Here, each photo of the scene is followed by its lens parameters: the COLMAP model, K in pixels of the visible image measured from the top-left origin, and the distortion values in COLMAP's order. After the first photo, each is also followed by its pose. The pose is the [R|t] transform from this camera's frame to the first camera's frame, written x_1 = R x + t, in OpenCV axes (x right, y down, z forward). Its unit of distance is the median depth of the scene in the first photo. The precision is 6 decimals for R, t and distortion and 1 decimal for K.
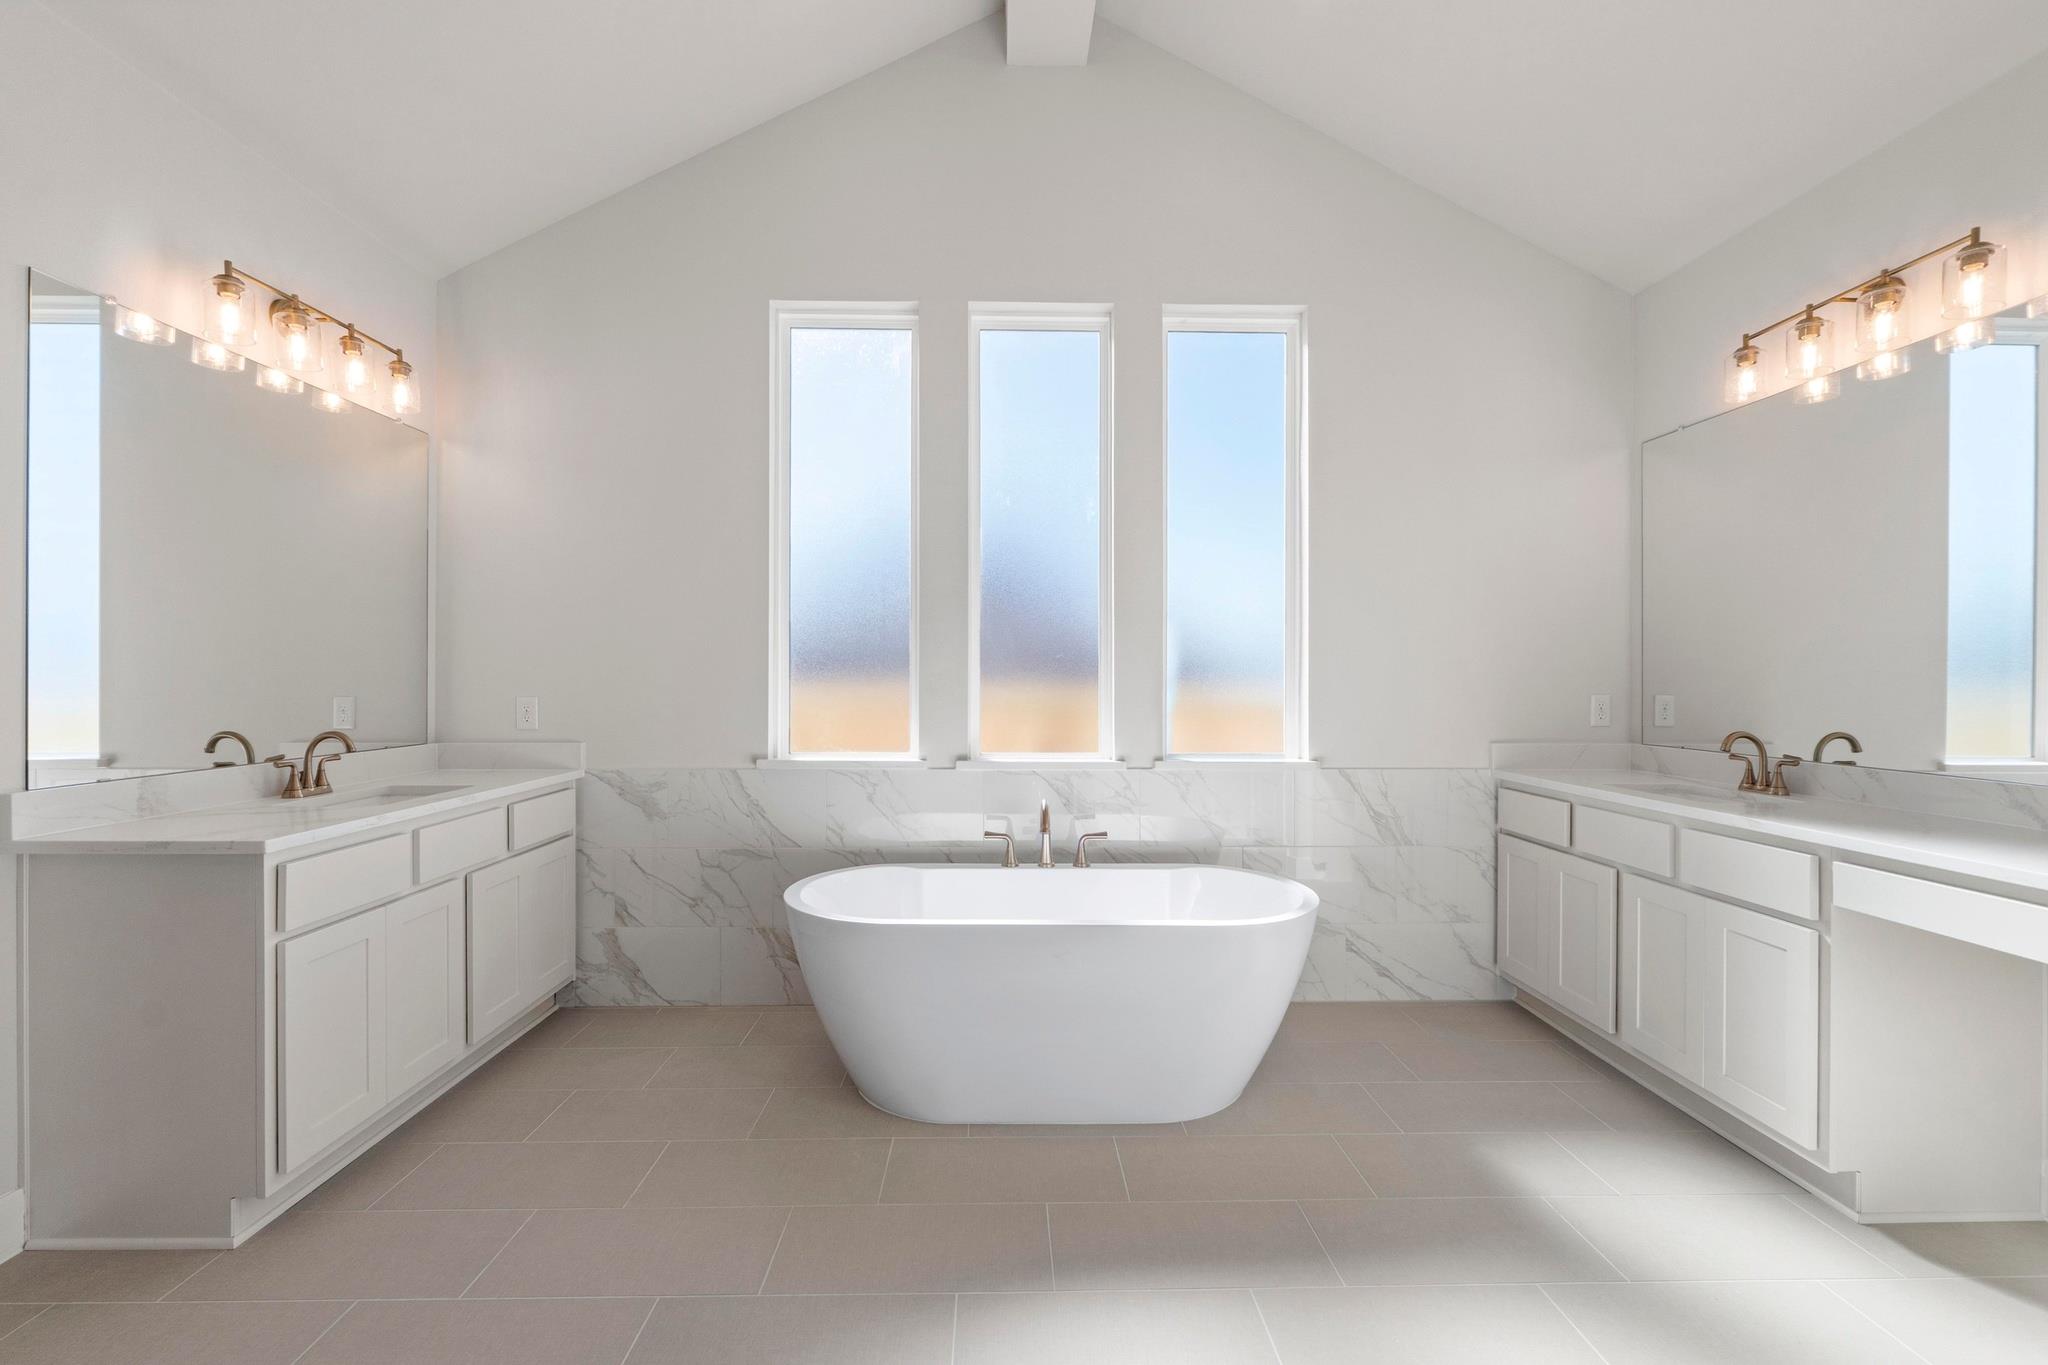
lens RADIAL K [[888.6, 0, 1014.4], [0, 888.6, 676.5], [0, 0, 1]] dist [0.001622, -0.001630]
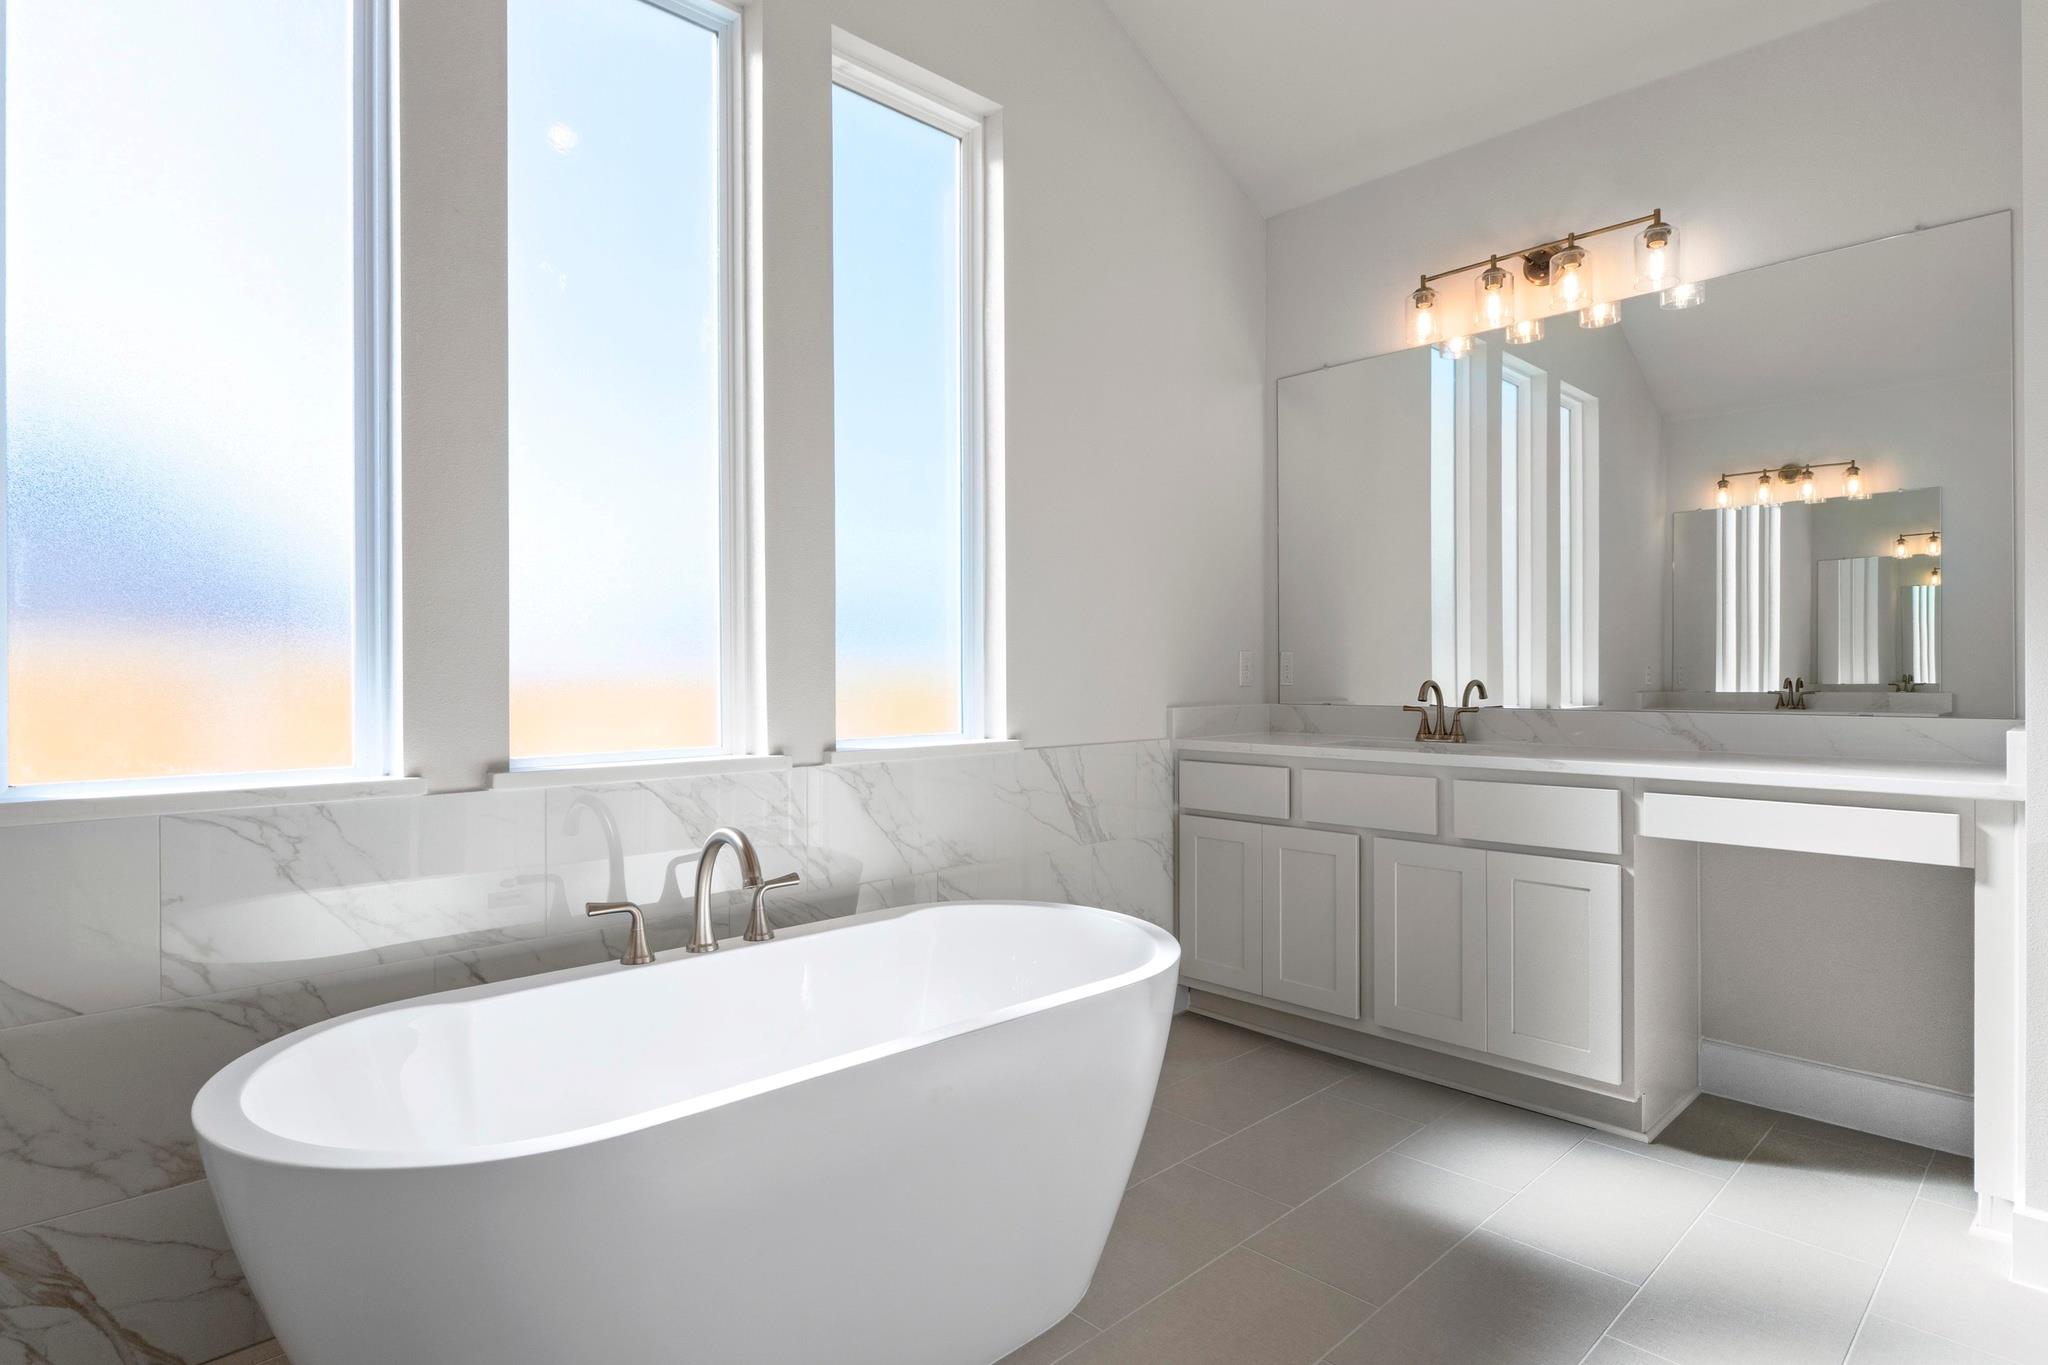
lens RADIAL K [[1083.7, 0, 1027.0], [0, 1083.7, 673.8], [0, 0, 1]] dist [-0.004214, 0.001142]
pose [[0.733093, -0.007771, 0.680084, -0.258486], [0.006263, 0.999969, 0.004676, 0.037922], [-0.680099, 0.000832, 0.733120, 0.348964]]
